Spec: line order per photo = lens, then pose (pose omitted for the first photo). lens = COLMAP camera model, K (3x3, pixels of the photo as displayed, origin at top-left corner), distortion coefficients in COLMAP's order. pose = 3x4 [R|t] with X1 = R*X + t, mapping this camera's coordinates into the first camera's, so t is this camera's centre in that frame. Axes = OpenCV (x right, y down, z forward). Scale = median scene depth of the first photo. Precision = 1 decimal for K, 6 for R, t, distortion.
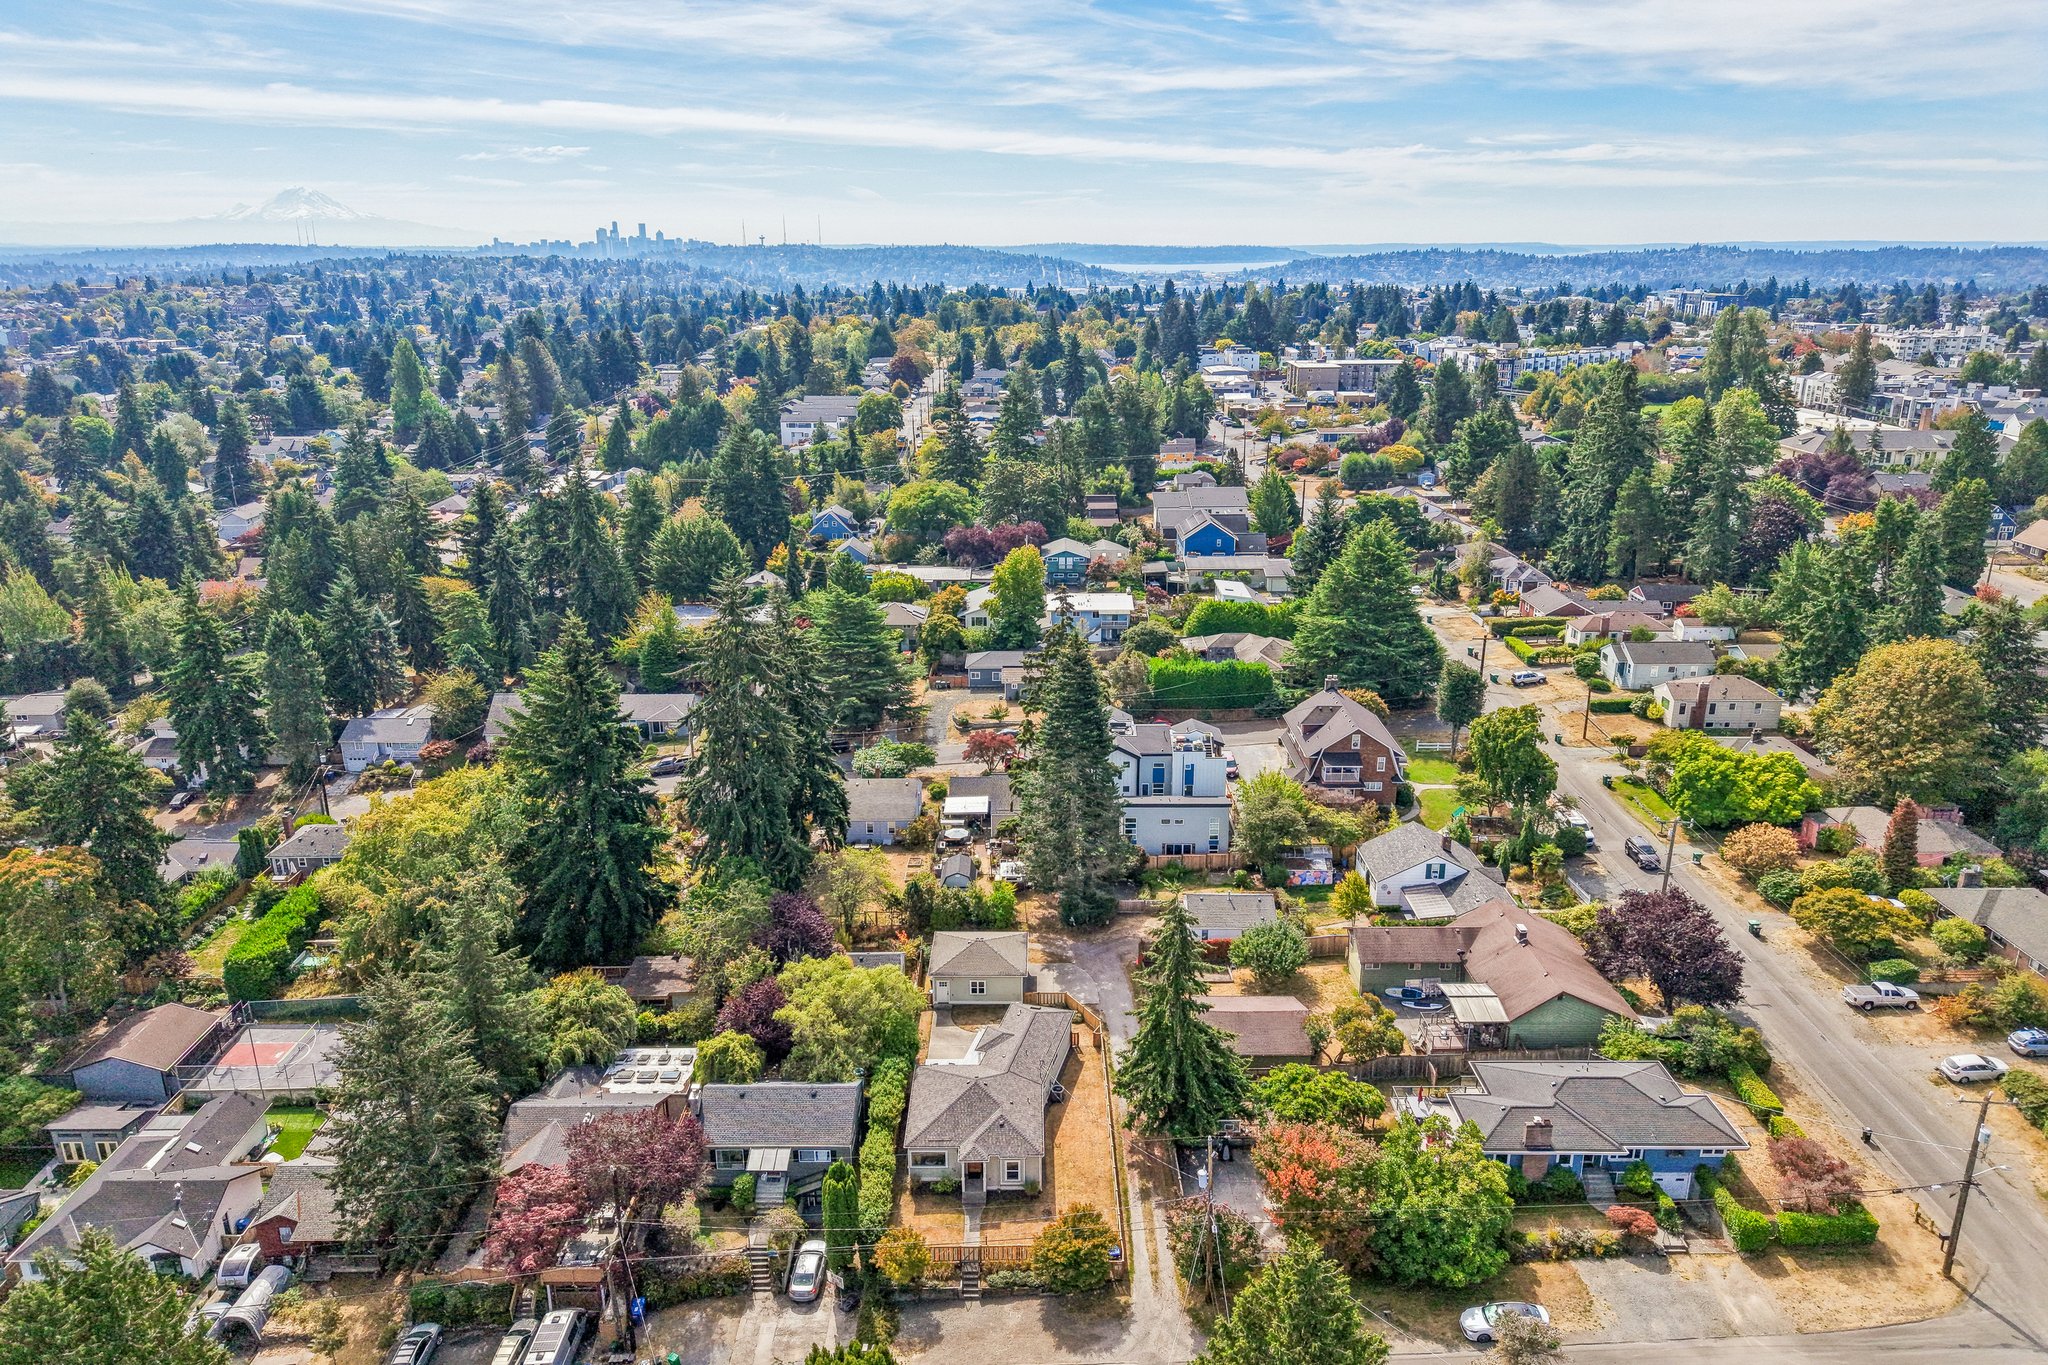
lens RADIAL K [[1391.6, 0, 1010.5], [0, 1391.6, 713.9], [0, 0, 1]] dist [0.008047, -0.002731]
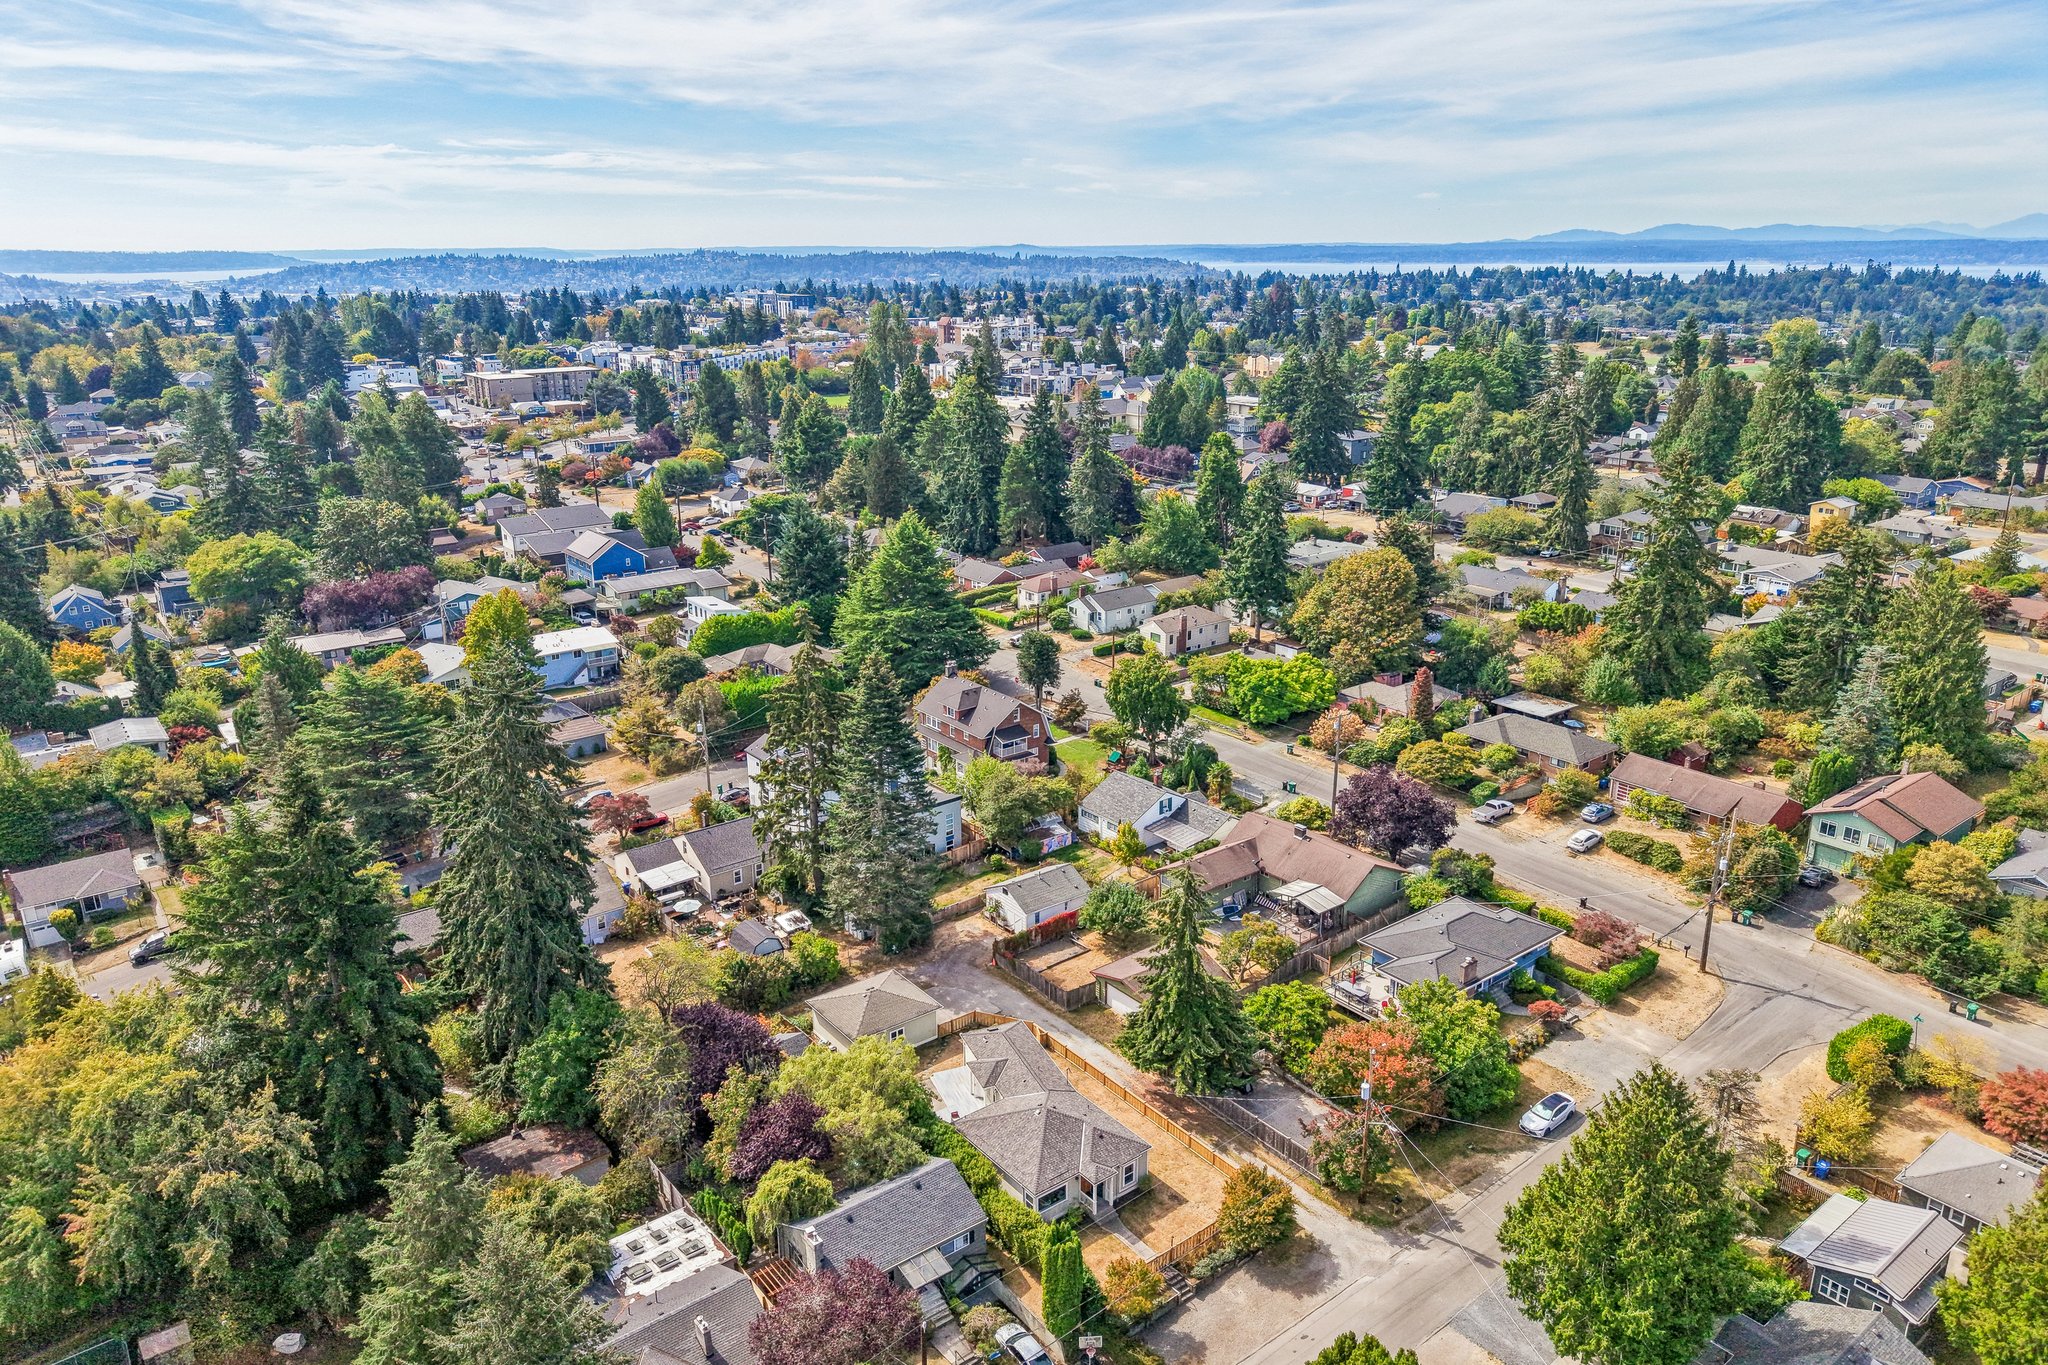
lens RADIAL K [[1416.6, 0, 1024.0], [0, 1416.6, 682.5], [0, 0, 1]] dist [0.012677, -0.001399]
pose [[0.783456, -0.184854, 0.593317, -0.413449], [0.201884, 0.978659, 0.038331, -0.048280], [-0.587741, 0.089750, 0.804056, 0.137525]]
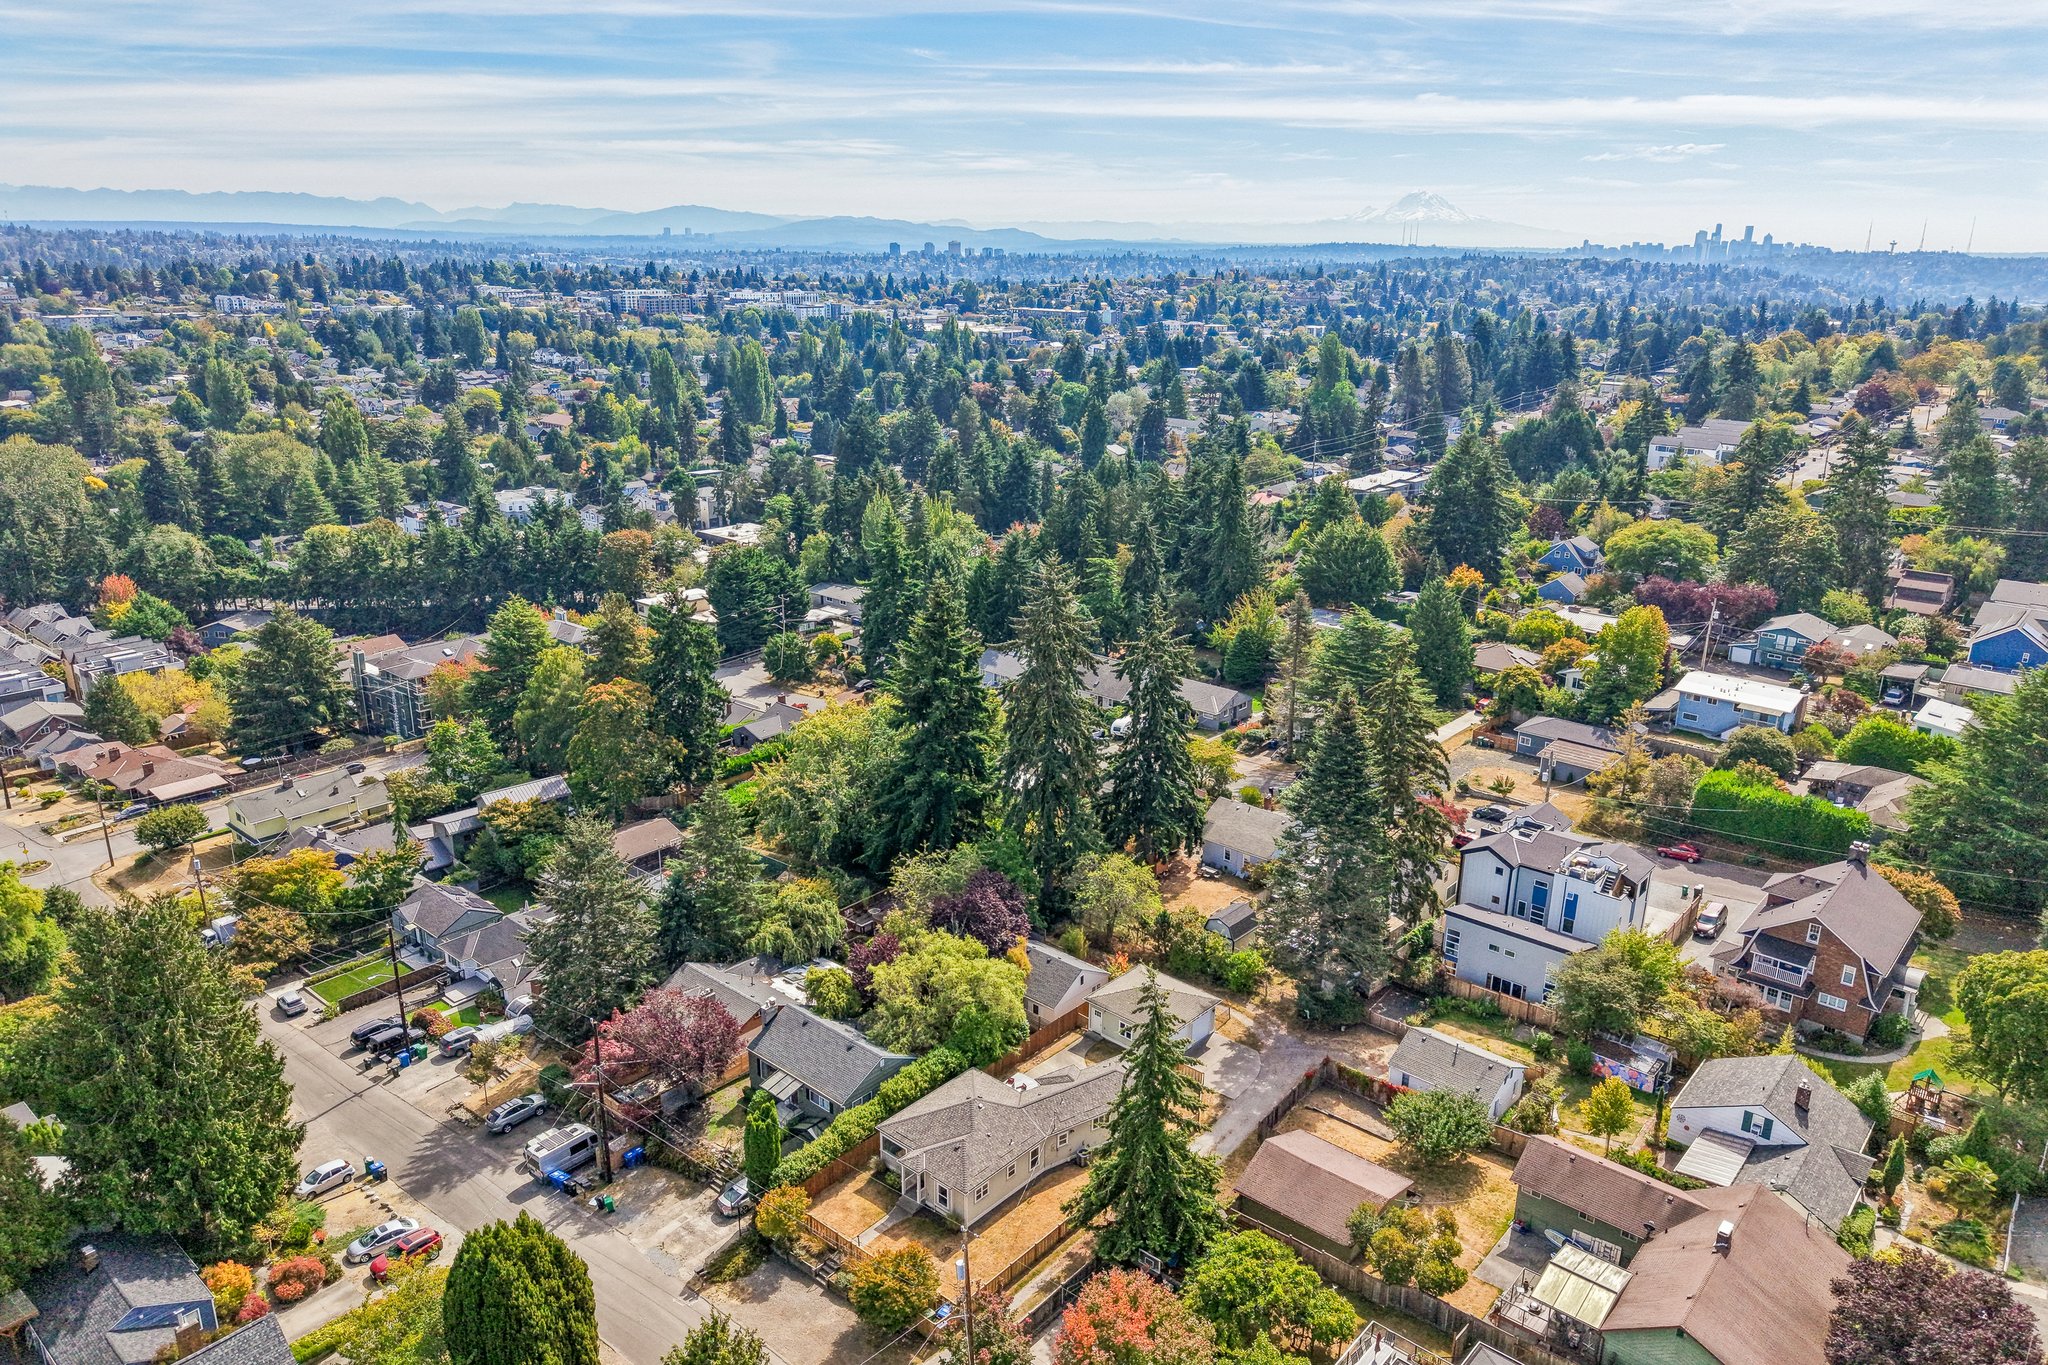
lens RADIAL K [[1391.6, 0, 1010.5], [0, 1391.6, 713.9], [0, 0, 1]] dist [0.008047, -0.002731]
pose [[0.749042, 0.226217, -0.622705, 0.392522], [-0.226808, 0.970665, 0.079800, -0.059017], [0.622490, 0.081460, 0.778377, 0.173257]]
